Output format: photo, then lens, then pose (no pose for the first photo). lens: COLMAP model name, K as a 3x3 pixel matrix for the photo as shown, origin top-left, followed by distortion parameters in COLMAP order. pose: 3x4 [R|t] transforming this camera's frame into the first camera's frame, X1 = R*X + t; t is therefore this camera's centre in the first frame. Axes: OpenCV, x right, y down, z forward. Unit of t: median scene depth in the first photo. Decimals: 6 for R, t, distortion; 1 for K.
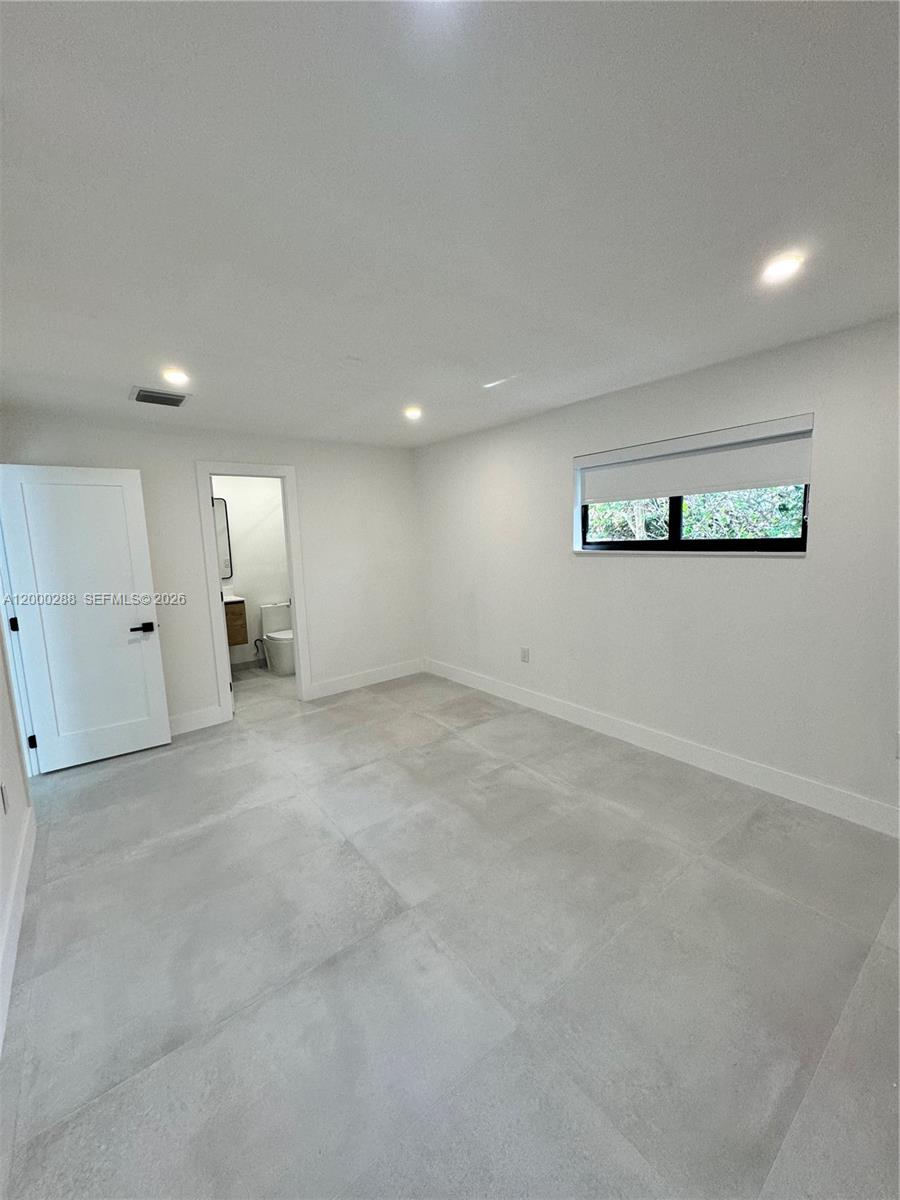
lens RADIAL K [[475.8, 0, 456.2], [0, 475.8, 604.8], [0, 0, 1]] dist [-0.001168, -0.000508]
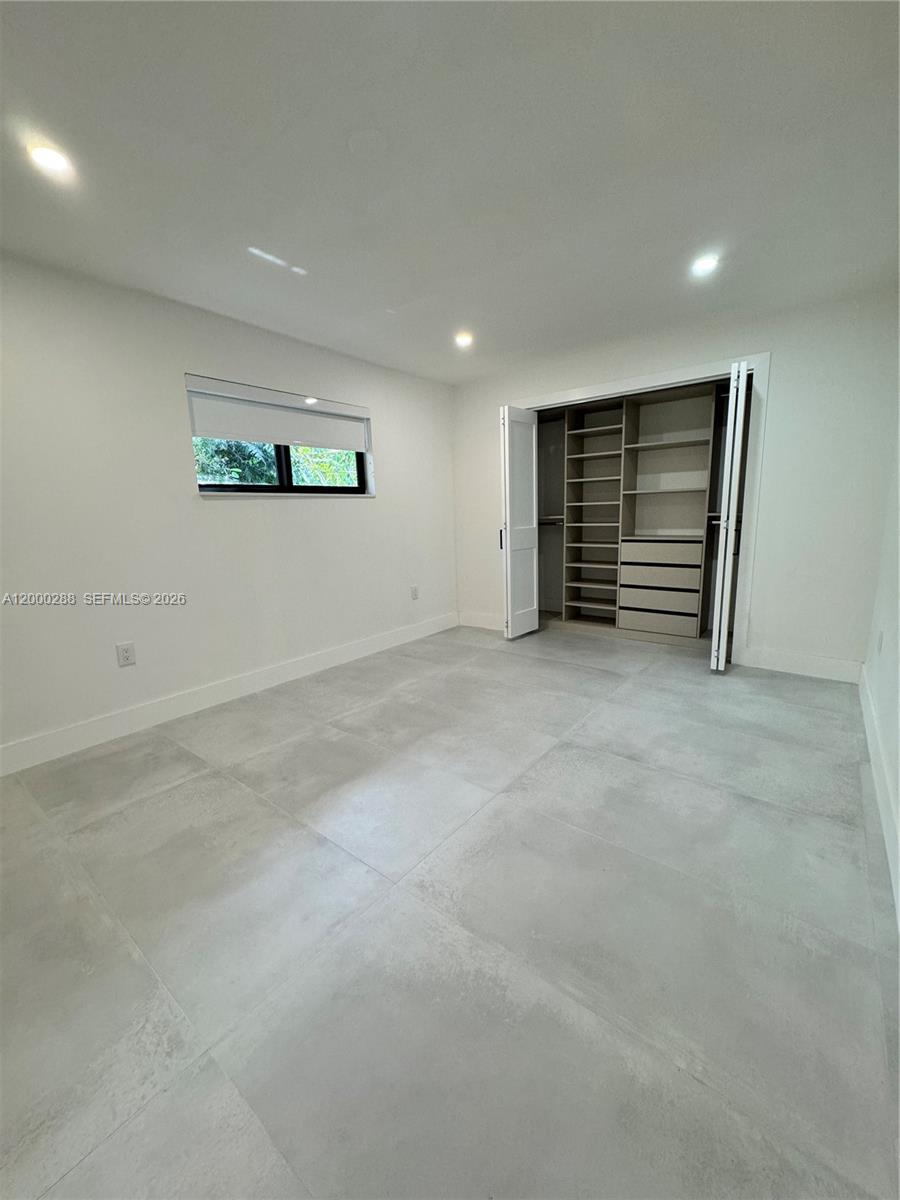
lens RADIAL K [[475.8, 0, 450.8], [0, 475.8, 598.8], [0, 0, 1]] dist [-0.001168, -0.000508]
pose [[-0.227026, -0.138013, 0.964060, -0.821372], [0.180648, 0.966761, 0.180941, -0.008211], [-0.956988, 0.215234, -0.194548, 0.986399]]
